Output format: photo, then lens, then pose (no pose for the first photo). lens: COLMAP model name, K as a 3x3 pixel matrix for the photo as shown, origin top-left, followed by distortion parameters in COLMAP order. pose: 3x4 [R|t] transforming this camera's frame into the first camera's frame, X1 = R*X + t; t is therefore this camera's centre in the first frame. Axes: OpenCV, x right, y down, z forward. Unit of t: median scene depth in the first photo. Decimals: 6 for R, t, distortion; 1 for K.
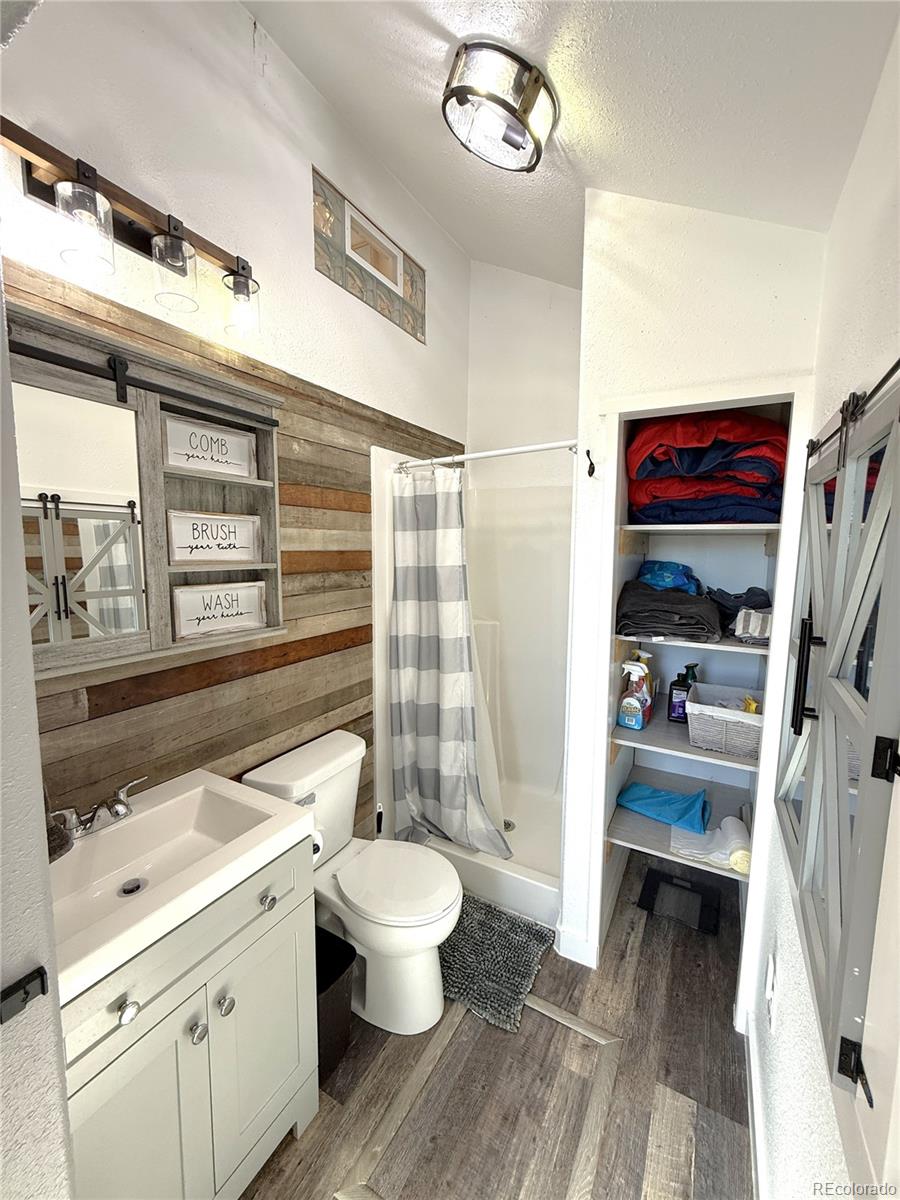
lens RADIAL K [[478.2, 0, 448.0], [0, 478.2, 600.0], [0, 0, 1]] dist [-0.000760, -0.000022]
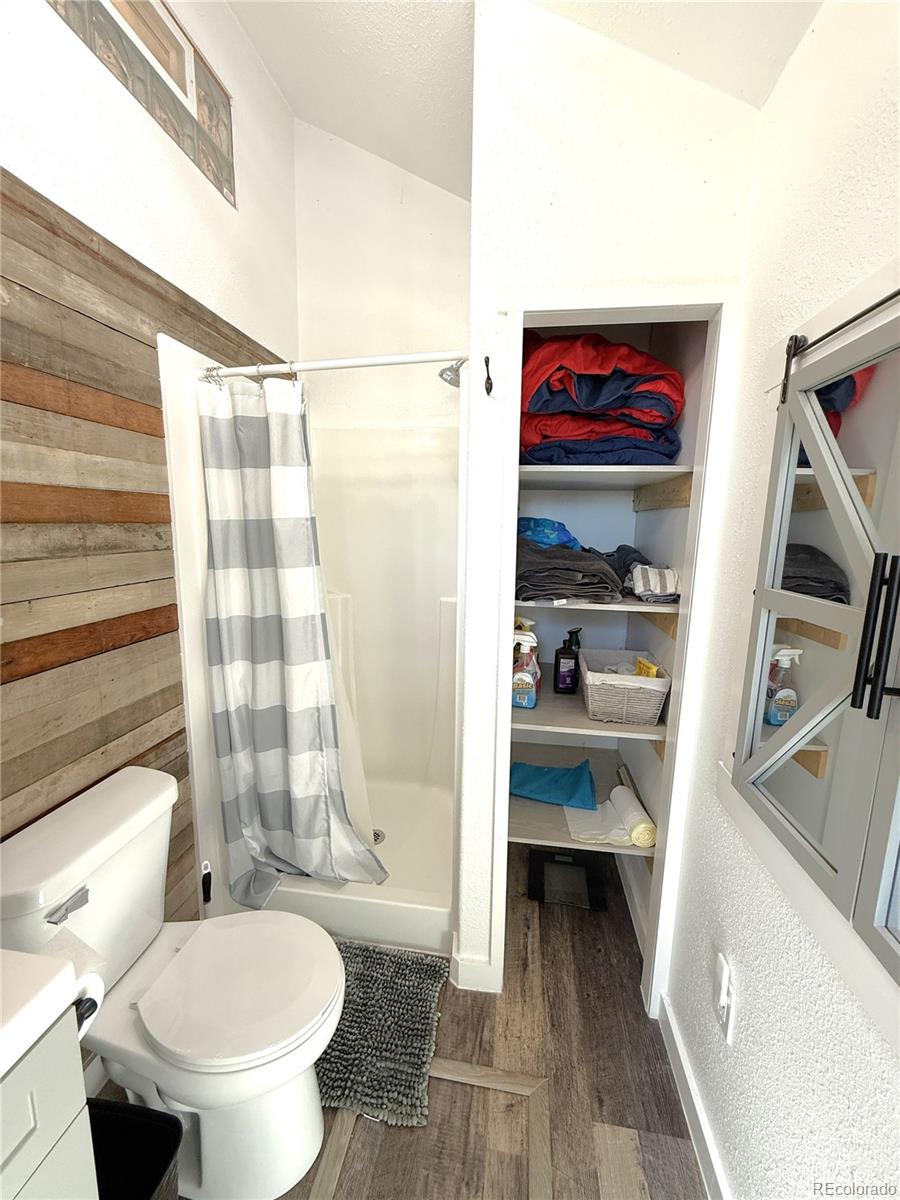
lens RADIAL K [[478.2, 0, 448.8], [0, 478.2, 600.1], [0, 0, 1]] dist [-0.000760, -0.000022]
pose [[0.933737, -0.049809, 0.354477, -0.042711], [0.031697, 0.997887, 0.056723, 0.021503], [-0.356553, -0.041729, 0.933343, 0.256091]]
